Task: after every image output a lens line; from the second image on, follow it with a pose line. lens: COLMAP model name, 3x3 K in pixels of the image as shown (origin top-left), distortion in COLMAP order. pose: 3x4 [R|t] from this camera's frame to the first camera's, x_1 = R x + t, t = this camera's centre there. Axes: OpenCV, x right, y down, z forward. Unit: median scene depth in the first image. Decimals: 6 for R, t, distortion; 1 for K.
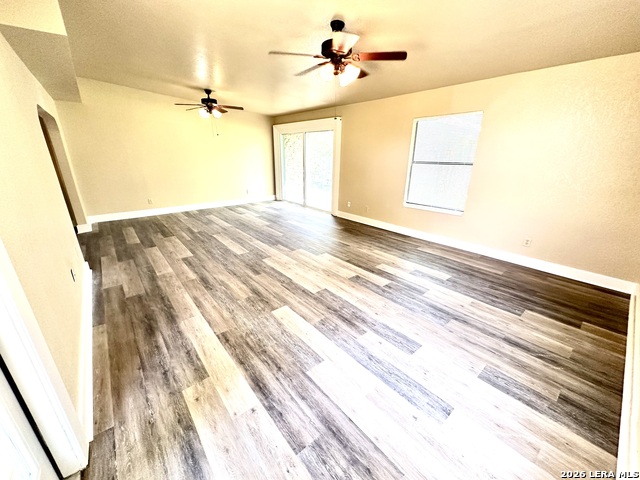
lens RADIAL K [[255.6, 0, 318.8], [0, 255.6, 237.5], [0, 0, 1]] dist [-0.002807, 0.000946]
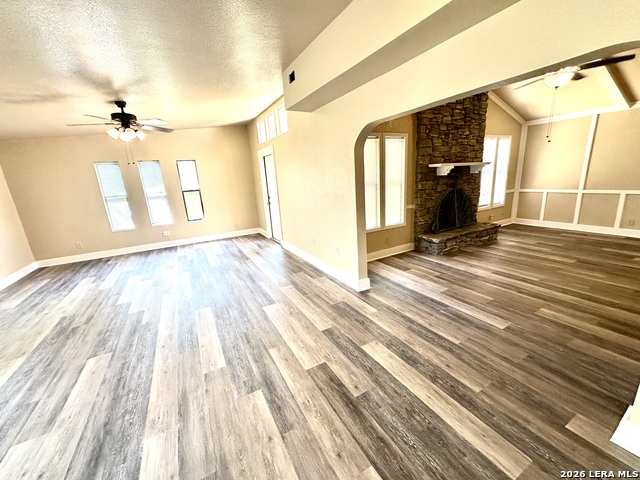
lens RADIAL K [[255.6, 0, 318.8], [0, 255.6, 240.3], [0, 0, 1]] dist [-0.002807, 0.000946]
pose [[-0.978868, 0.004439, 0.204447, -0.782651], [0.115880, 0.835796, 0.536672, -0.481350], [-0.168494, 0.549022, -0.818648, 1.428000]]
